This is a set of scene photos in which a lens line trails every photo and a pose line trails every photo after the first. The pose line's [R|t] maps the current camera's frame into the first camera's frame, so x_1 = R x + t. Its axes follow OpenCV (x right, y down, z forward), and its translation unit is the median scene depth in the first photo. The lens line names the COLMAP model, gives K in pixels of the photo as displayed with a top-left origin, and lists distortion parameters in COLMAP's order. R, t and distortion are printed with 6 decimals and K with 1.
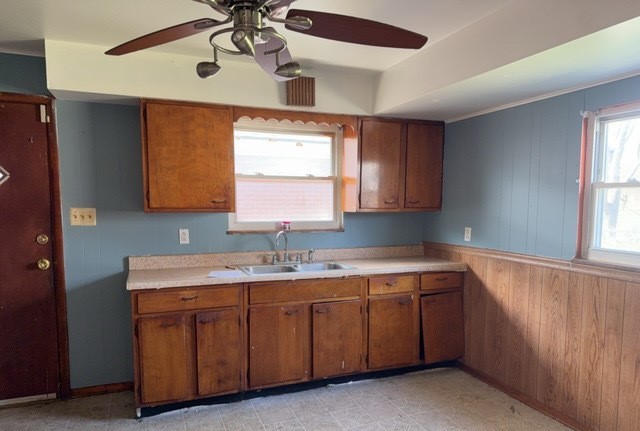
lens RADIAL K [[446.1, 0, 322.1], [0, 446.1, 237.4], [0, 0, 1]] dist [0.081292, -0.096765]
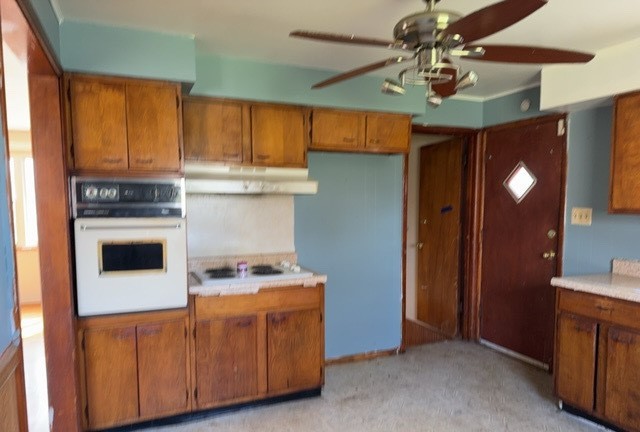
lens RADIAL K [[446.1, 0, 322.1], [0, 446.1, 237.9], [0, 0, 1]] dist [0.081292, -0.096765]
pose [[0.040312, 0.082250, -0.995796, 0.551213], [-0.080712, 0.993617, 0.078803, -0.031028], [0.995922, 0.077196, 0.046693, 0.350883]]
